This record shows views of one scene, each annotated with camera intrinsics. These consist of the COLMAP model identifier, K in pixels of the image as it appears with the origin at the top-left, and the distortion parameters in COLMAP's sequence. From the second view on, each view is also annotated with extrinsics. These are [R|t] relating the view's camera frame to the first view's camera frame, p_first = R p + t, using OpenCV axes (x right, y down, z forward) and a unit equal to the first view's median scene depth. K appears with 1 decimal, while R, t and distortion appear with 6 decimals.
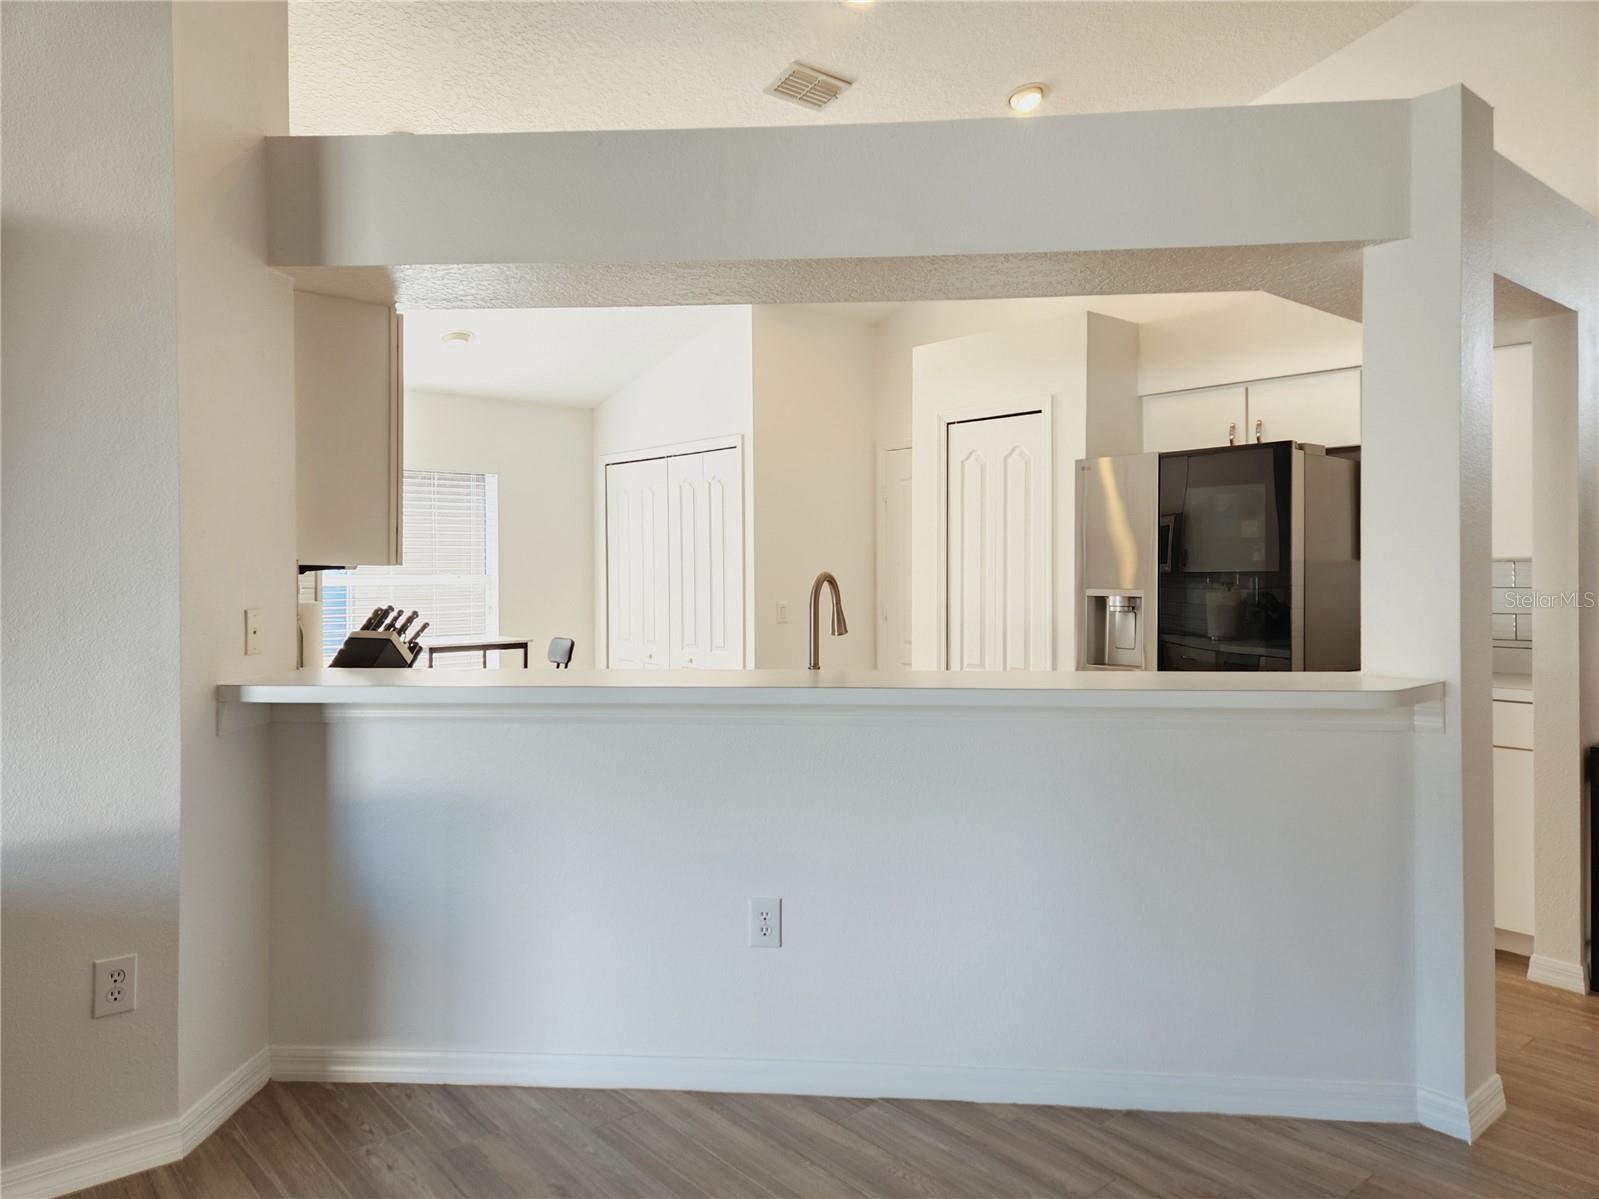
lens RADIAL K [[1067.1, 0, 792.2], [0, 1067.1, 576.8], [0, 0, 1]] dist [0.055052, -0.045231]
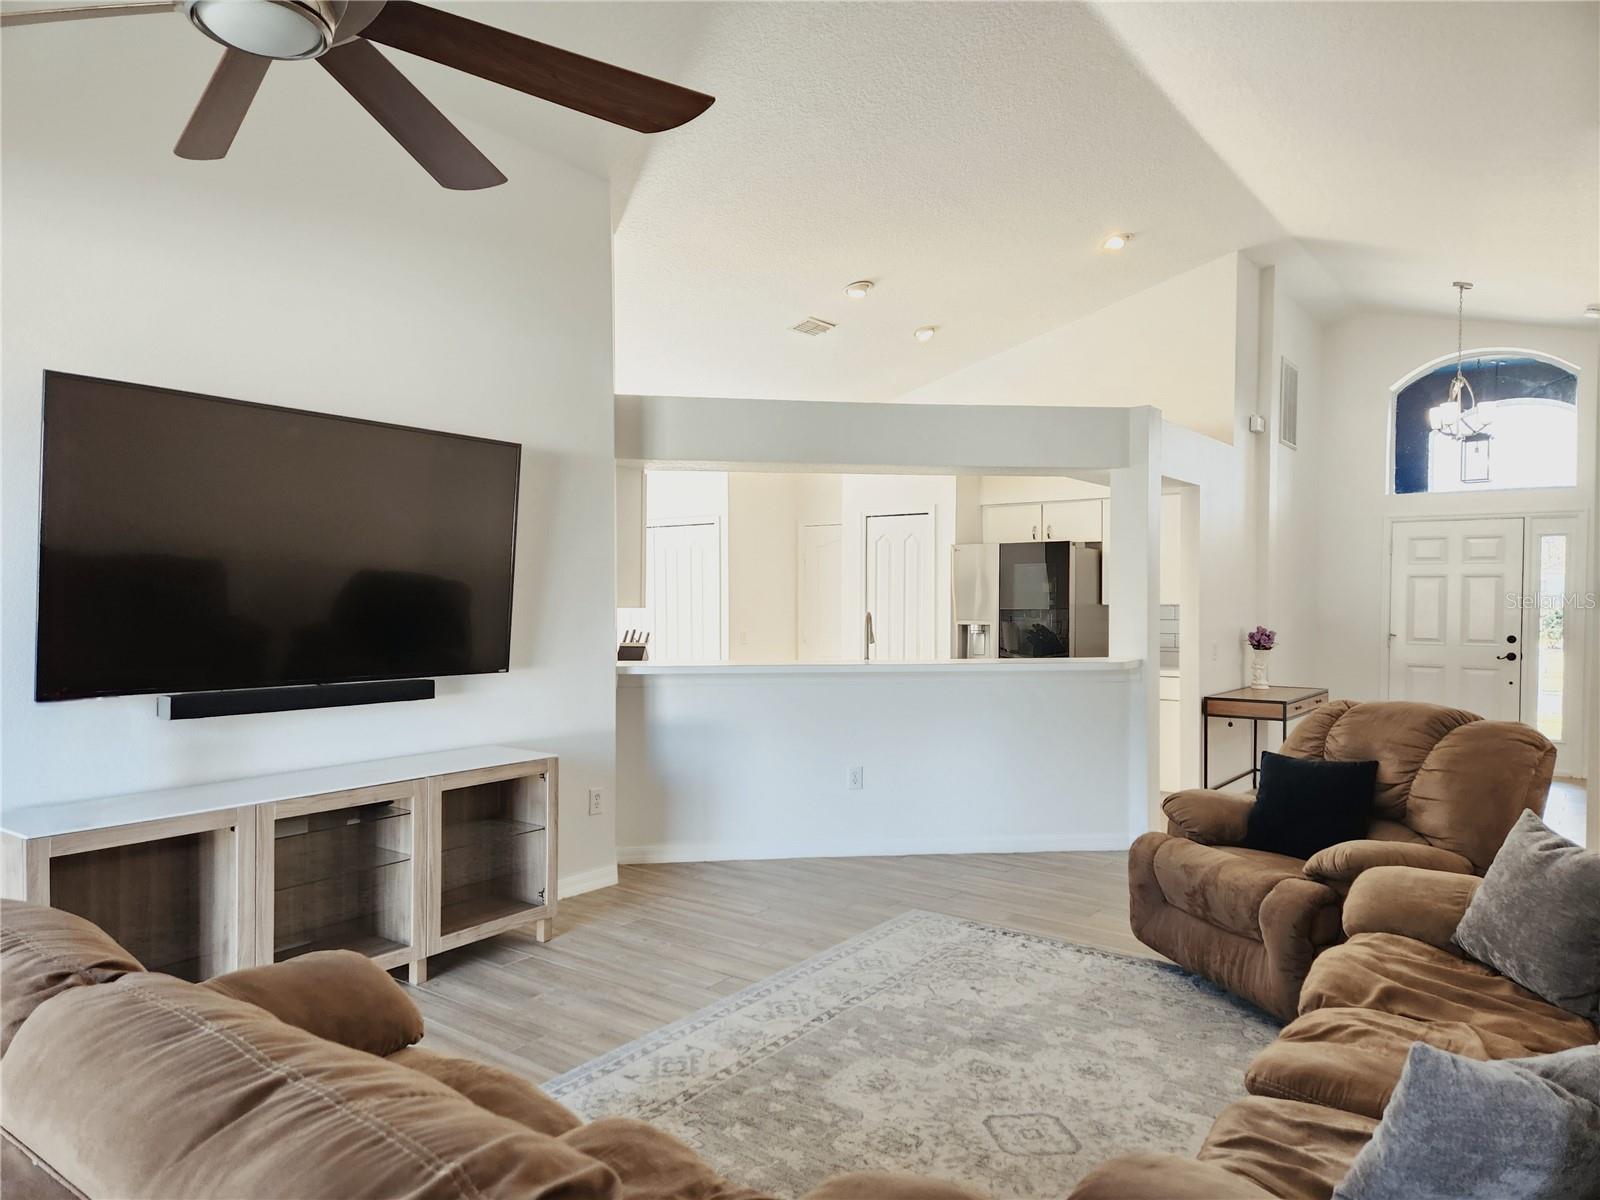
lens RADIAL K [[1125.0, 0, 806.1], [0, 1125.0, 642.8], [0, 0, 1]] dist [-0.002249, -0.000523]
pose [[0.966018, -0.005136, 0.258422, -0.483575], [-0.001872, 0.999637, 0.026862, -0.000572], [-0.258466, -0.026433, 0.965659, -0.772433]]
